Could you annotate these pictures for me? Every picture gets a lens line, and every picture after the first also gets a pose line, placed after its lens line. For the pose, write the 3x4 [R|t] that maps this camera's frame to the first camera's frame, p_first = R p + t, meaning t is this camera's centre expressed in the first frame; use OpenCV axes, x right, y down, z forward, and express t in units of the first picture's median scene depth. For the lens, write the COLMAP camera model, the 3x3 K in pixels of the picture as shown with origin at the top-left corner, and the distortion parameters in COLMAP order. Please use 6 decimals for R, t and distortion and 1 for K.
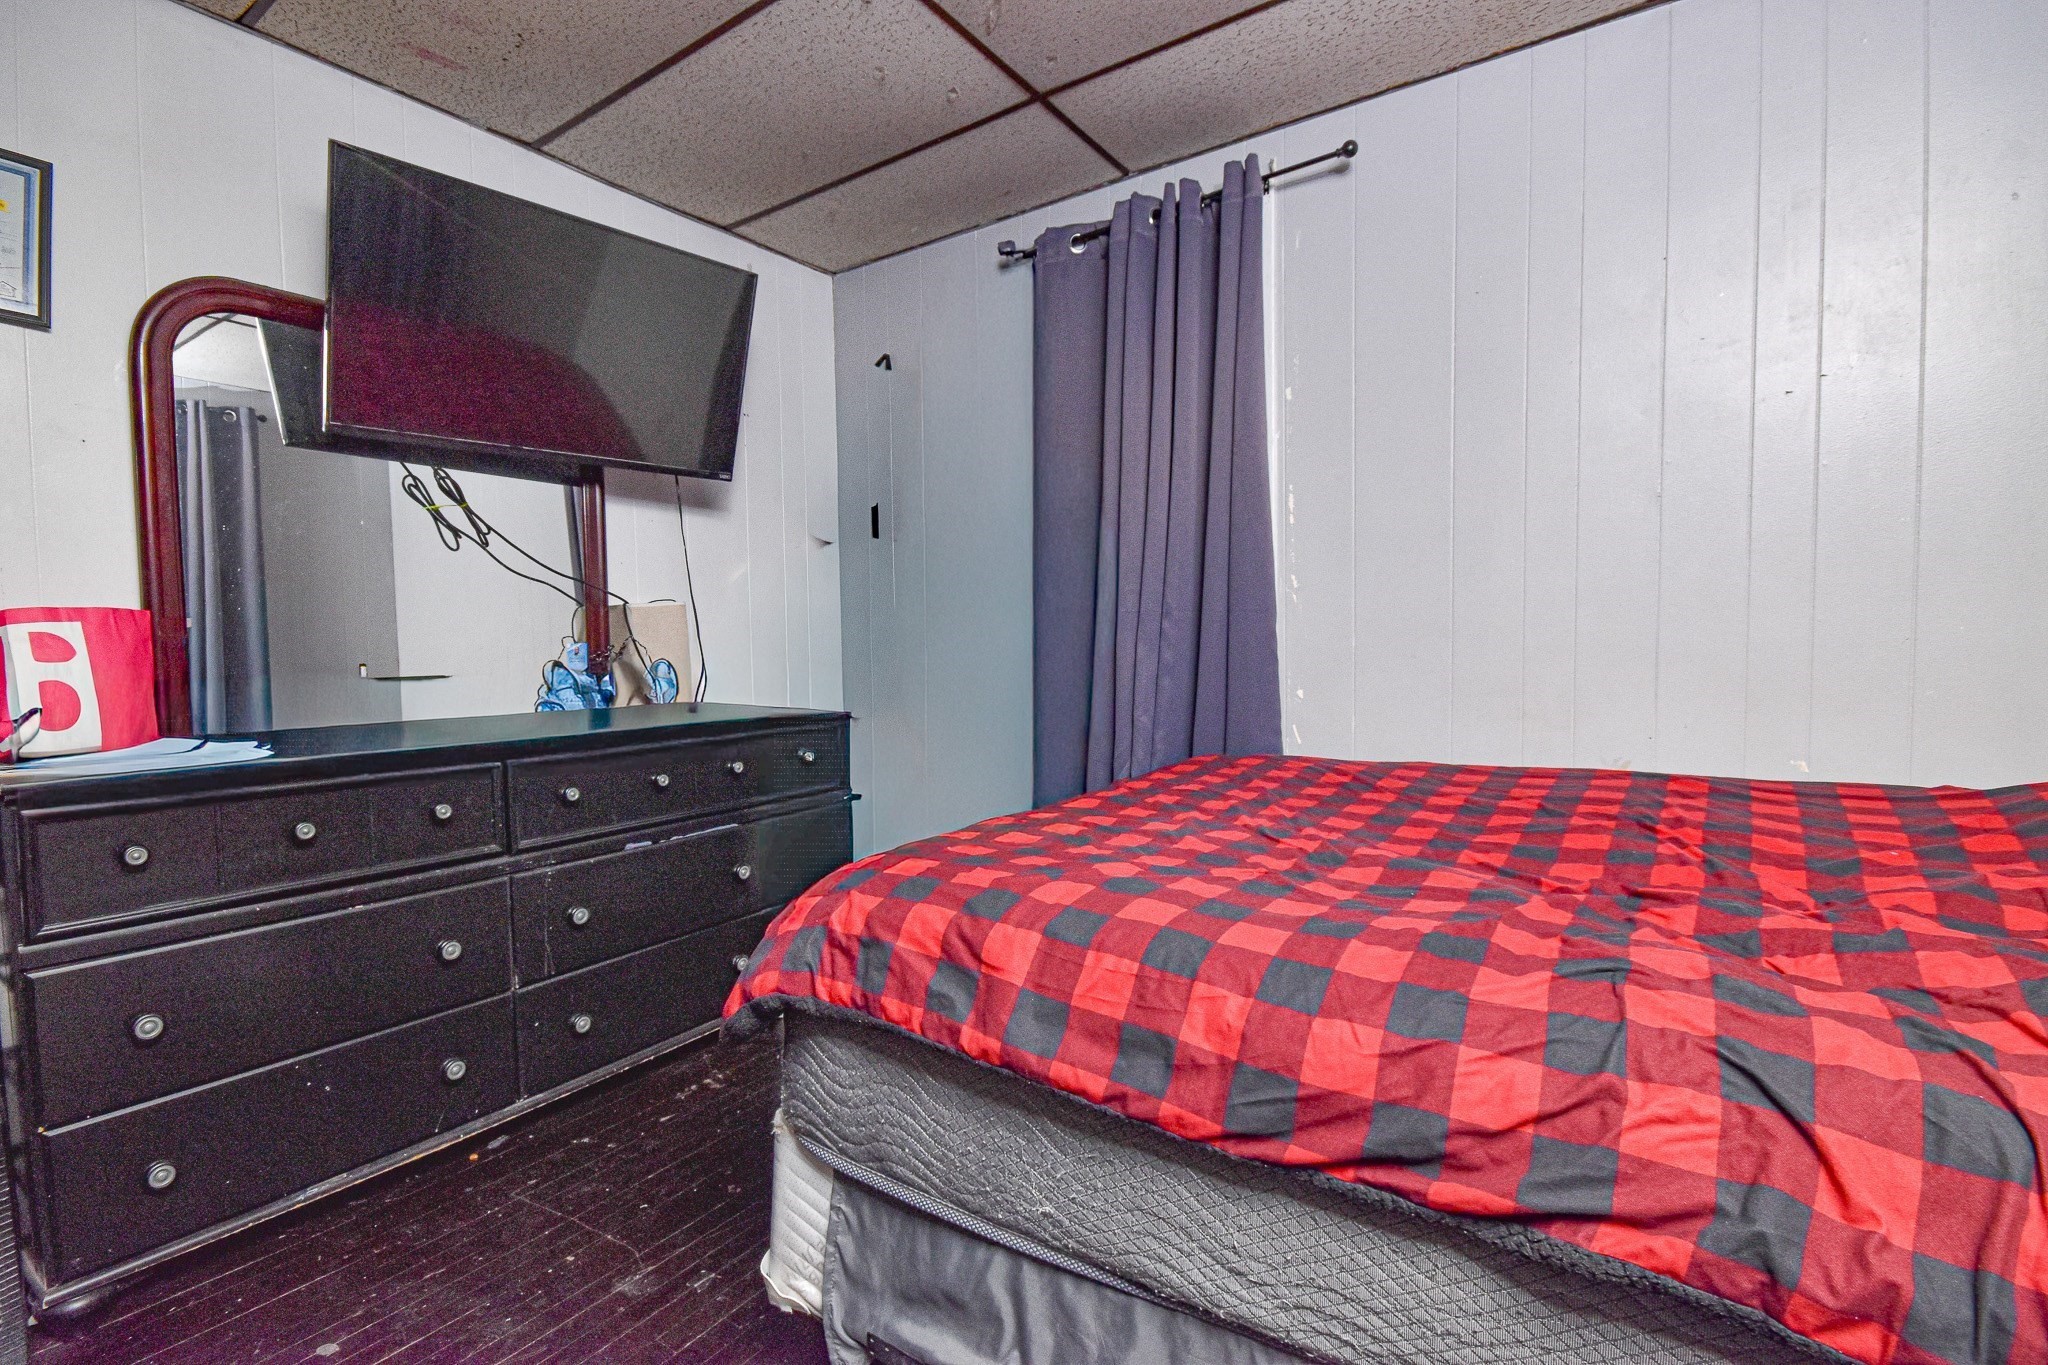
lens RADIAL K [[988.5, 0, 1028.9], [0, 988.5, 620.6], [0, 0, 1]] dist [0.016047, -0.009301]
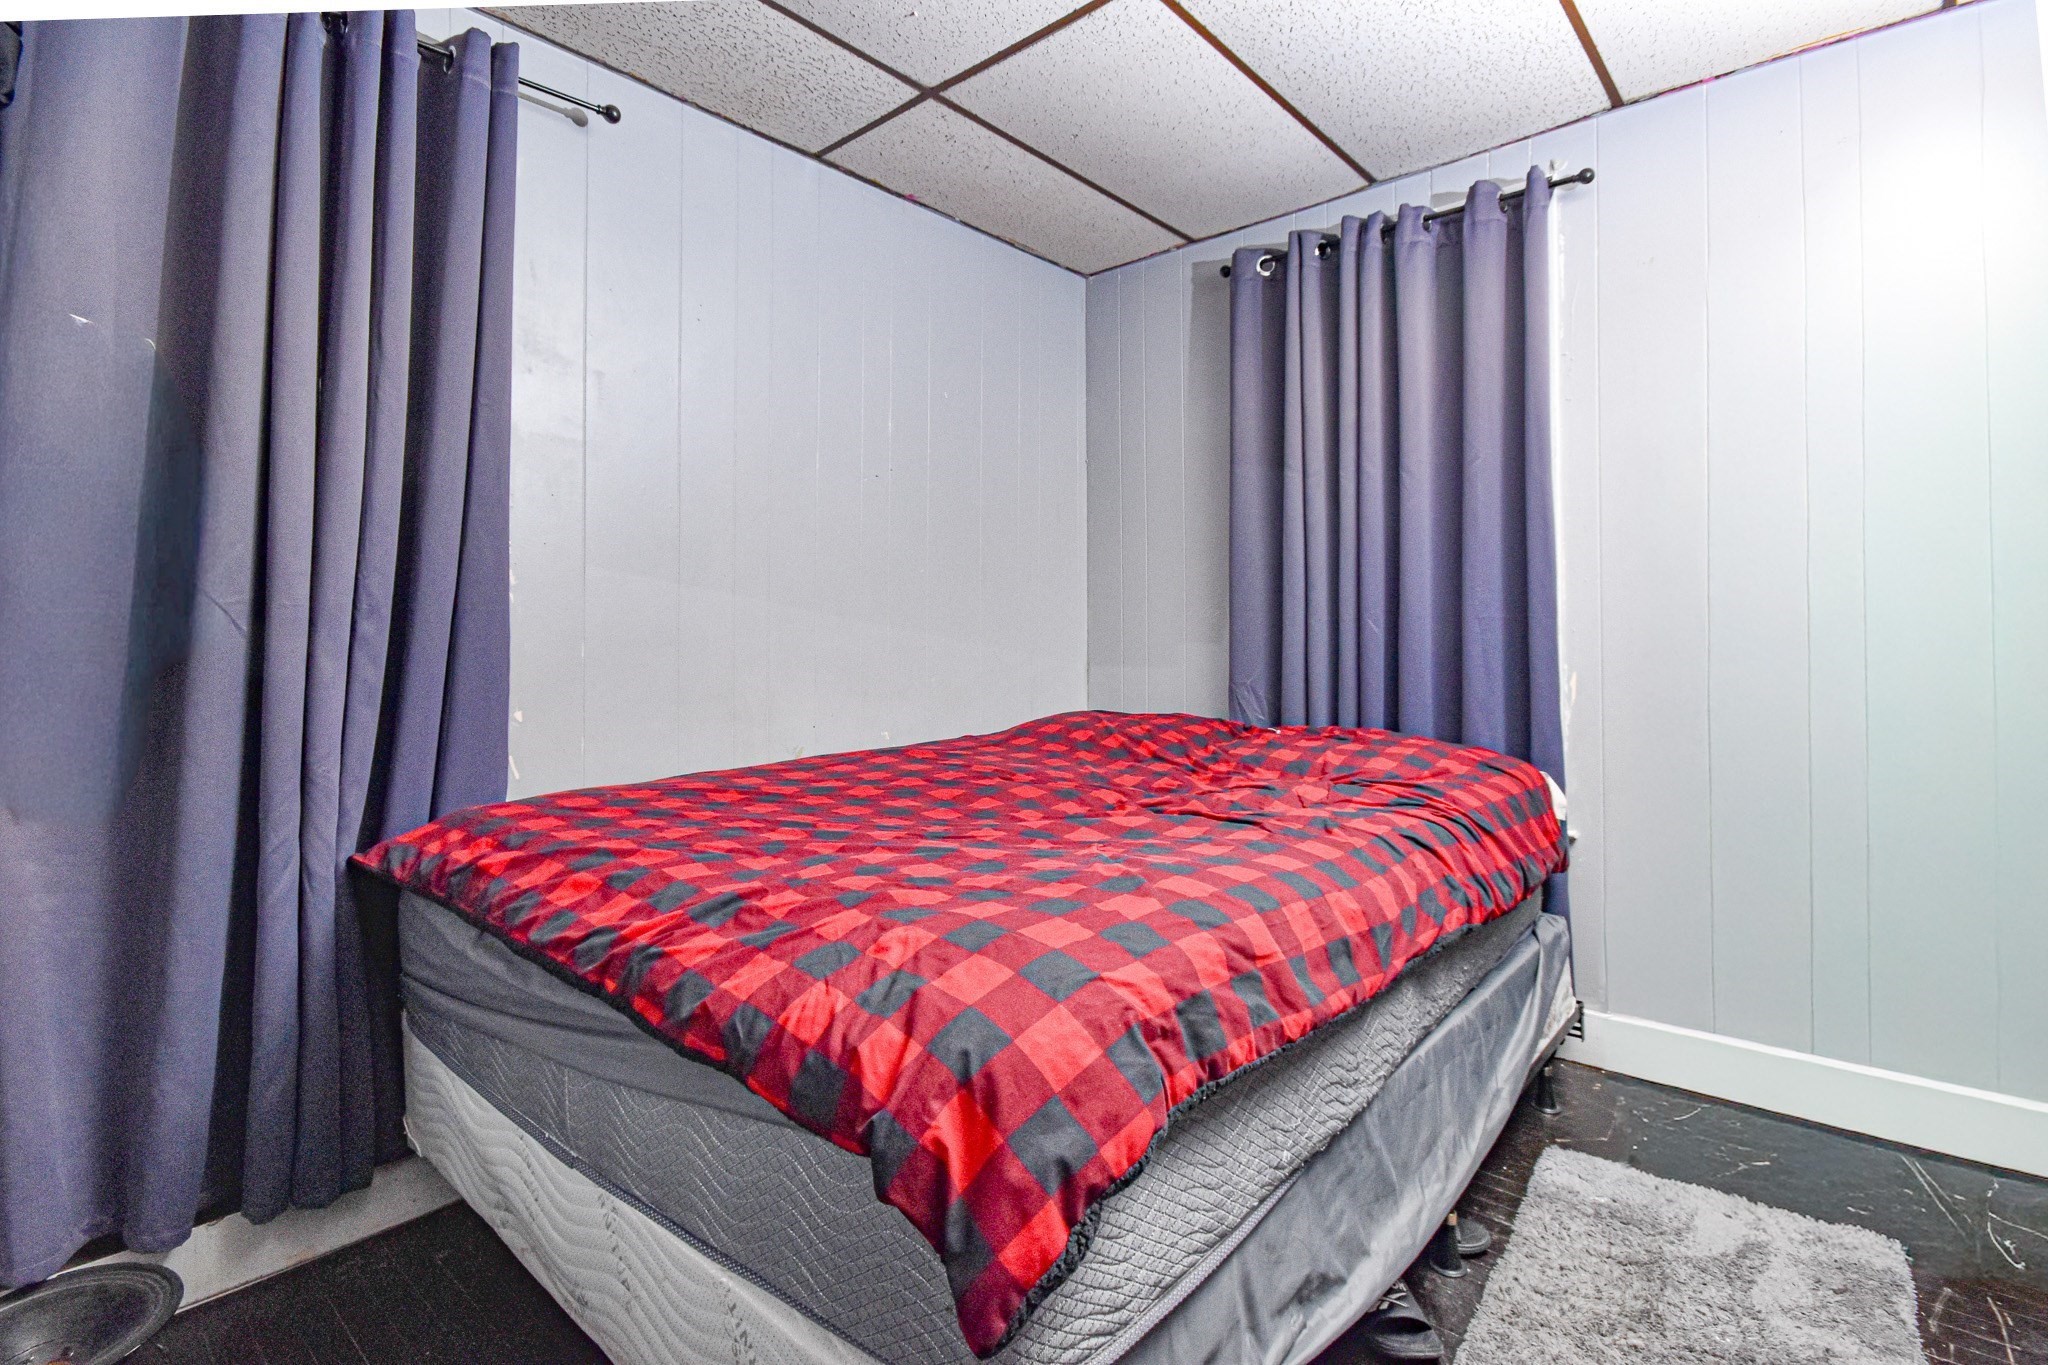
lens RADIAL K [[988.5, 0, 1028.9], [0, 988.5, 620.6], [0, 0, 1]] dist [0.016047, -0.009301]
pose [[0.154062, 0.011200, 0.987998, -0.990521], [0.023083, 0.999622, -0.014932, 0.012393], [-0.987791, 0.025106, 0.153746, 0.981505]]
